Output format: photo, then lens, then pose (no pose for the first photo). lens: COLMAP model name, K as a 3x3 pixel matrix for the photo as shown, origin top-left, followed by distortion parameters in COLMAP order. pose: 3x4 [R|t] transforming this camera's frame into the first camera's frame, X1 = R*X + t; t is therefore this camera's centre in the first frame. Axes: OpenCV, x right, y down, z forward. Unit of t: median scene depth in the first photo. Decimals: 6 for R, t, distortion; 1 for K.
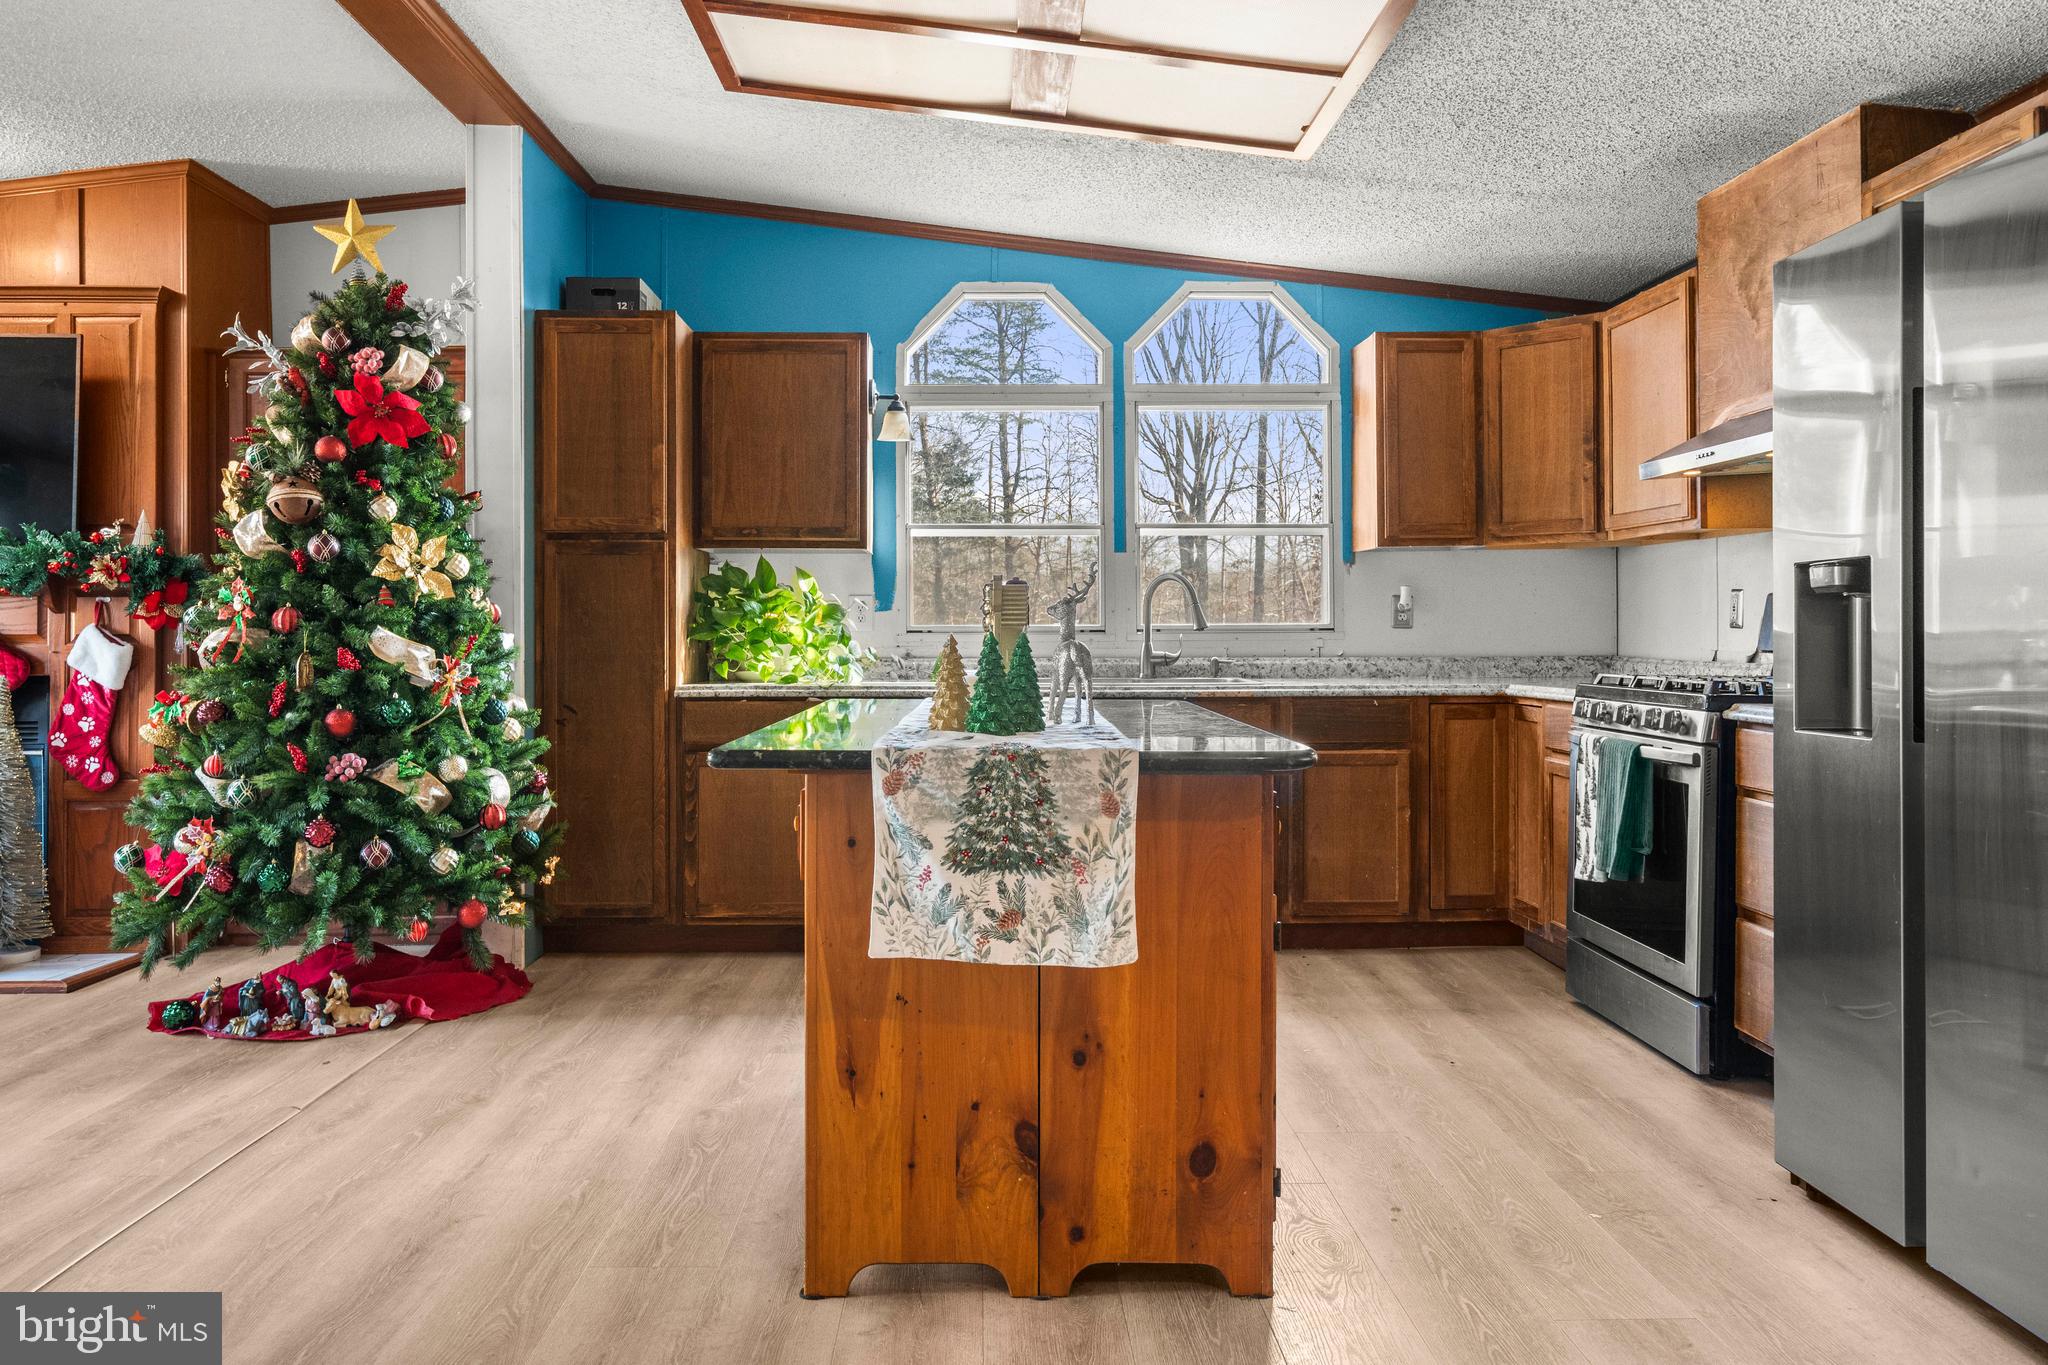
lens RADIAL K [[1371.2, 0, 983.6], [0, 1371.2, 626.5], [0, 0, 1]] dist [0.007815, -0.005970]
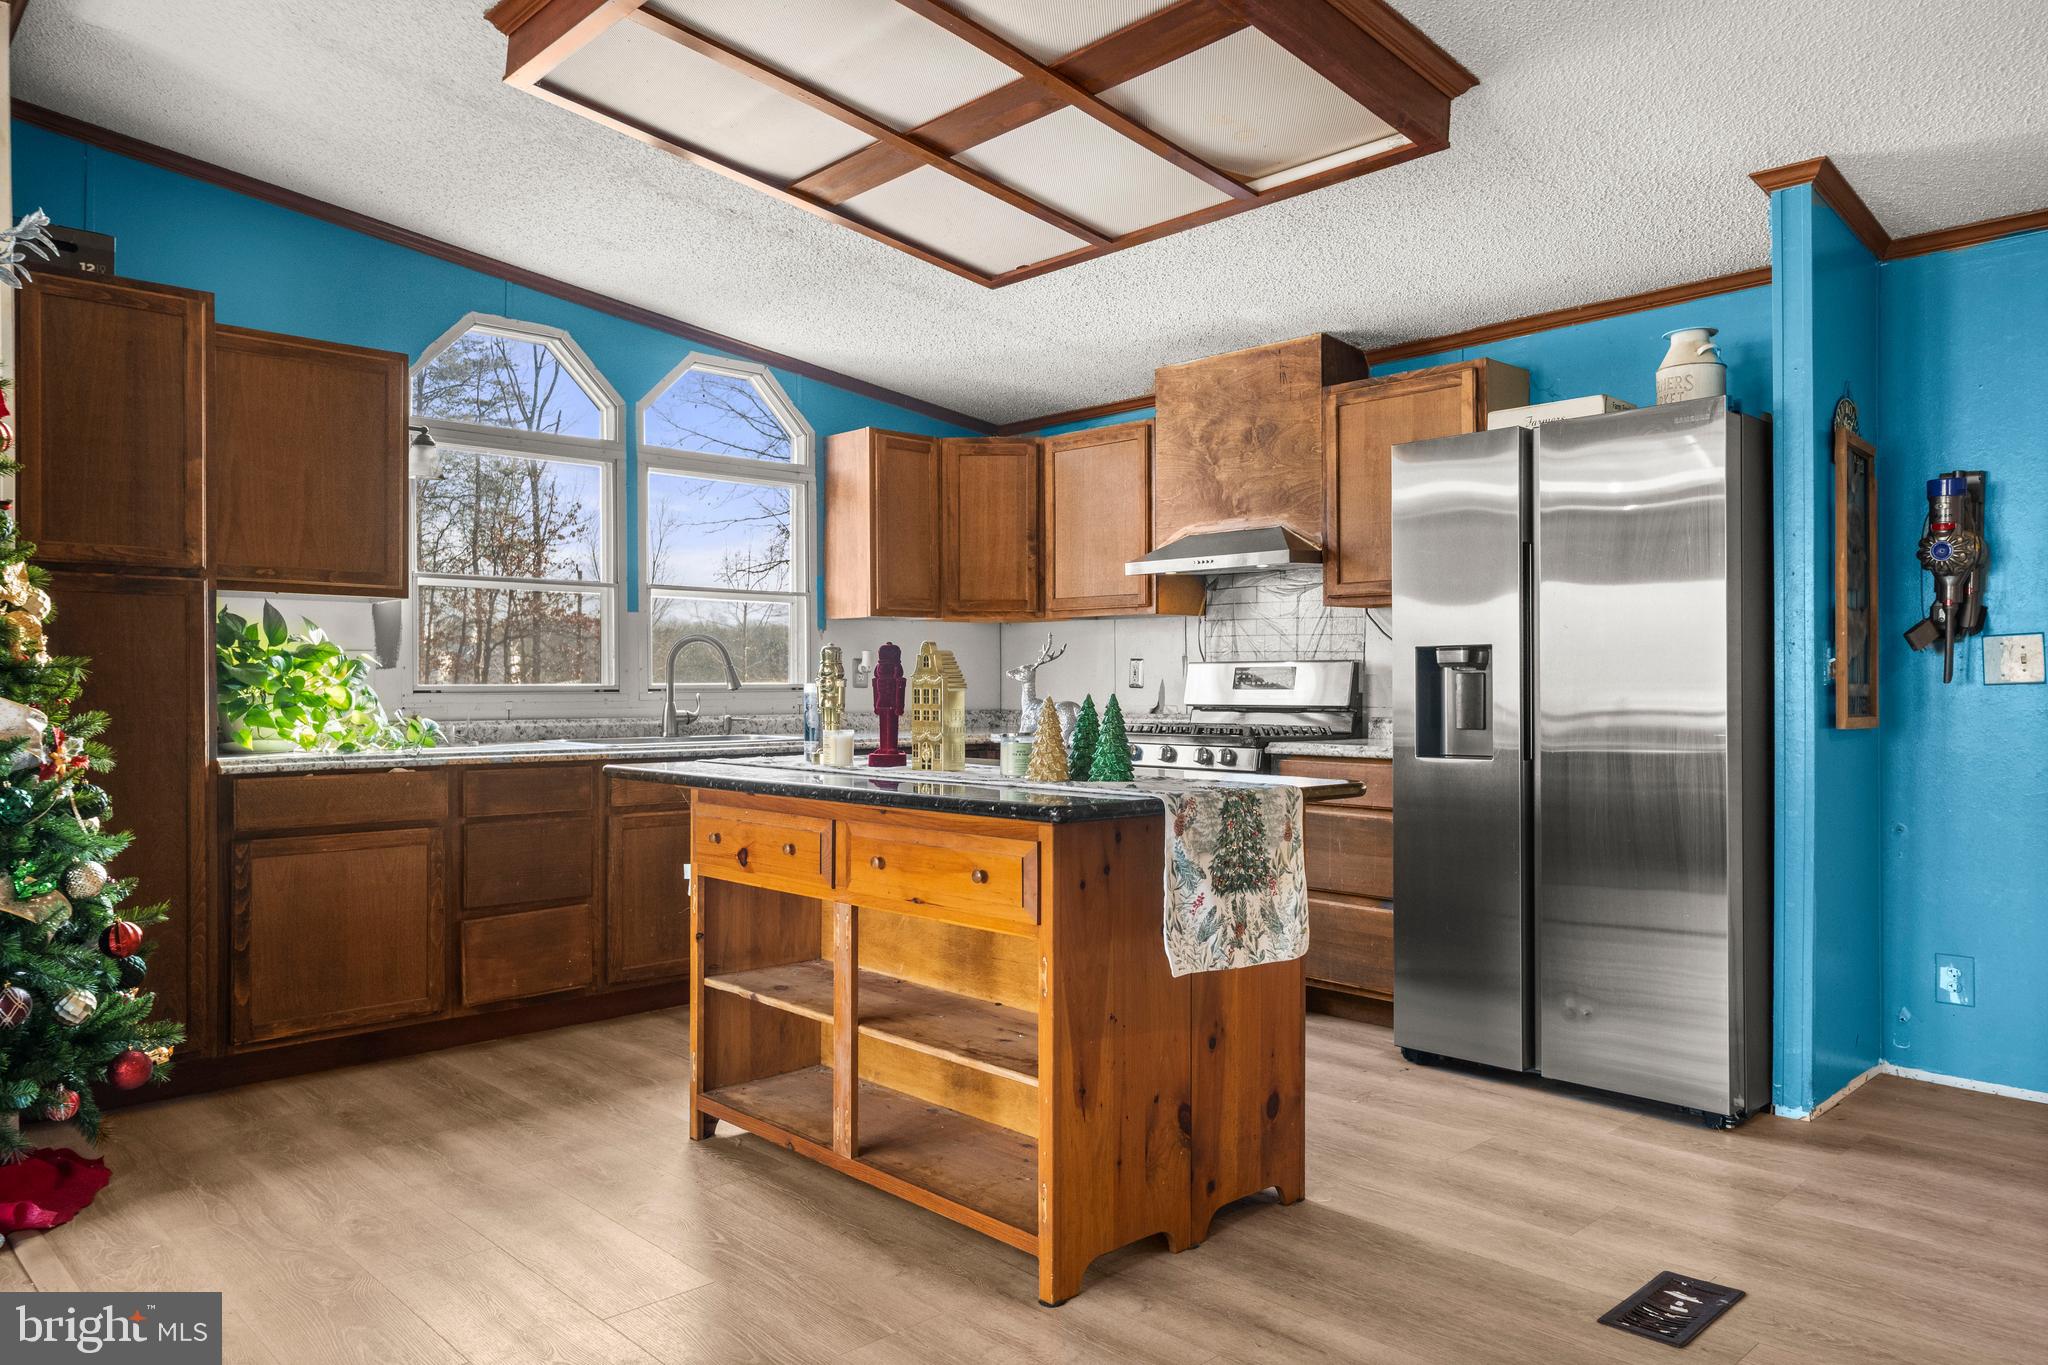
lens RADIAL K [[1371.2, 0, 928.9], [0, 1371.2, 684.5], [0, 0, 1]] dist [0.007815, -0.005970]
pose [[0.750436, 0.000858, 0.660943, -0.488013], [-0.001708, 0.999998, 0.000642, -0.002682], [-0.660941, -0.001611, 0.750436, 0.131356]]
